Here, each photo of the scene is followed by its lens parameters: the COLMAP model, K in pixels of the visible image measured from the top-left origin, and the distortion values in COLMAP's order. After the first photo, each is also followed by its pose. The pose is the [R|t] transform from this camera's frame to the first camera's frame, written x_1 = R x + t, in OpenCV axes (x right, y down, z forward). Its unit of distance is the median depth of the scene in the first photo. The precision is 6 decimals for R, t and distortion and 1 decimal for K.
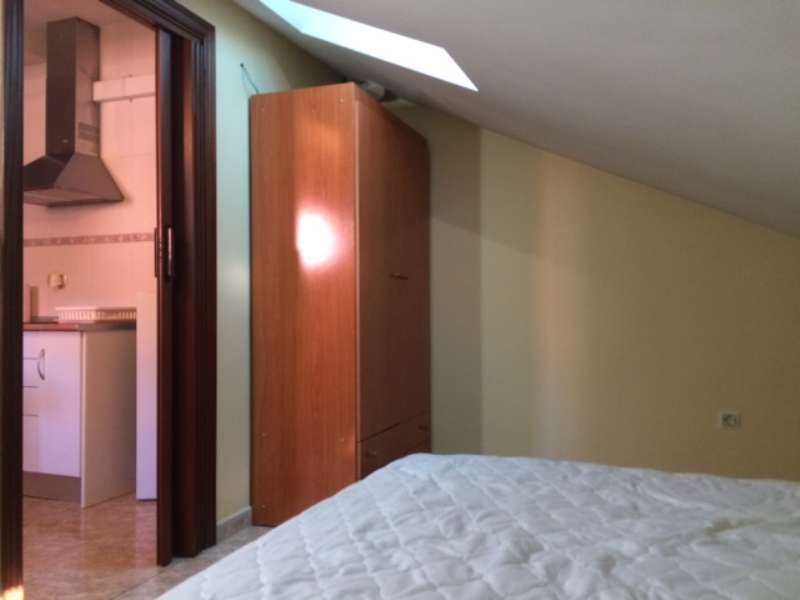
lens RADIAL K [[669.5, 0, 400.0], [0, 669.5, 300.0], [0, 0, 1]] dist [0.008993, -0.005482]
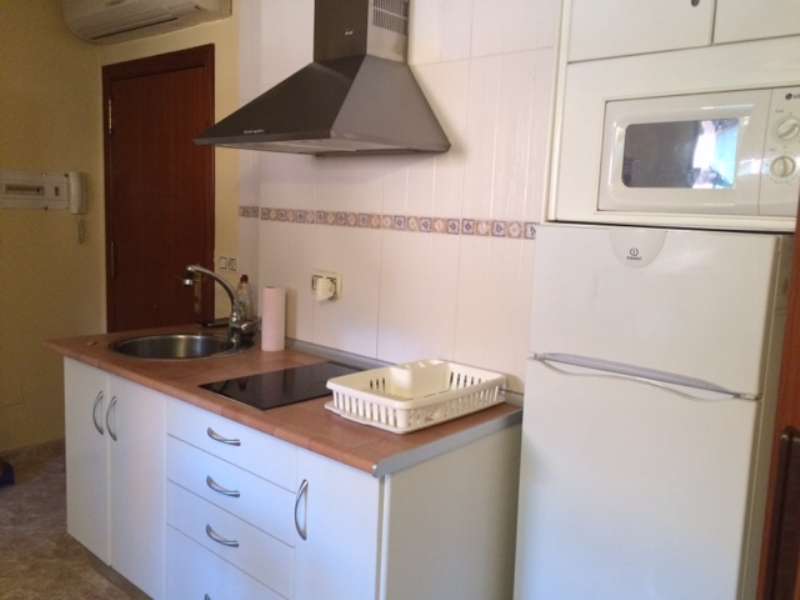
lens RADIAL K [[669.5, 0, 400.0], [0, 669.5, 300.0], [0, 0, 1]] dist [0.008993, -0.005482]
pose [[0.941211, 0.096158, -0.323845, -0.270891], [-0.040086, 0.983651, 0.175568, -0.124801], [0.335433, -0.152265, 0.929678, 0.496718]]
